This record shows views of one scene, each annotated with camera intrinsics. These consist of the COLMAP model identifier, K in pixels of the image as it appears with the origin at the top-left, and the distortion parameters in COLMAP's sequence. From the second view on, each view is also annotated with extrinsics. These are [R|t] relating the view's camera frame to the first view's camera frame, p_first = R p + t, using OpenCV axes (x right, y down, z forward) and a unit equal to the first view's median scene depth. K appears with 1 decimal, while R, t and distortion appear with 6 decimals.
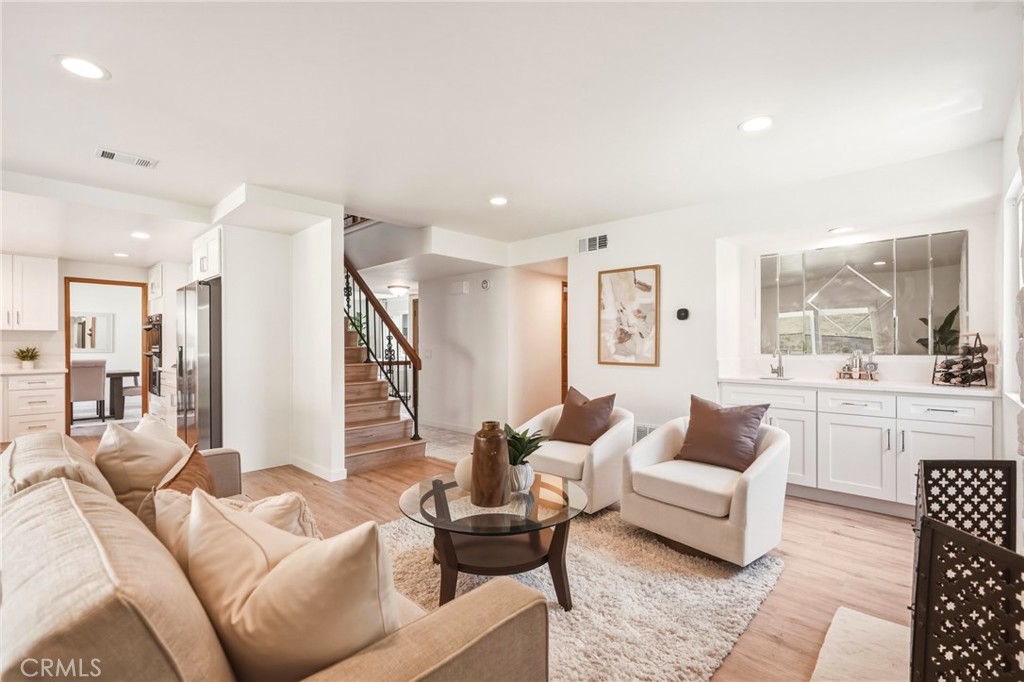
lens RADIAL K [[457.8, 0, 510.2], [0, 457.8, 347.0], [0, 0, 1]] dist [0.000116, 0.000265]
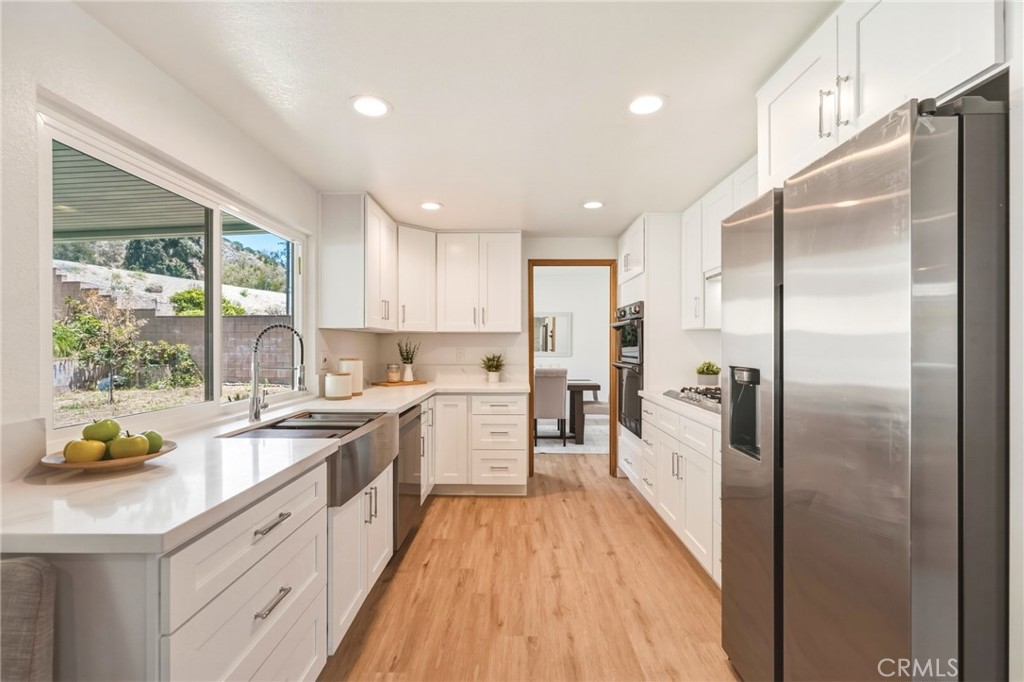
lens RADIAL K [[457.8, 0, 510.2], [0, 457.8, 347.0], [0, 0, 1]] dist [0.000116, 0.000265]
pose [[0.676864, 0.005278, -0.736090, -0.410850], [-0.002368, 0.999985, 0.004992, -0.013744], [0.736105, -0.001636, 0.676866, 0.438472]]
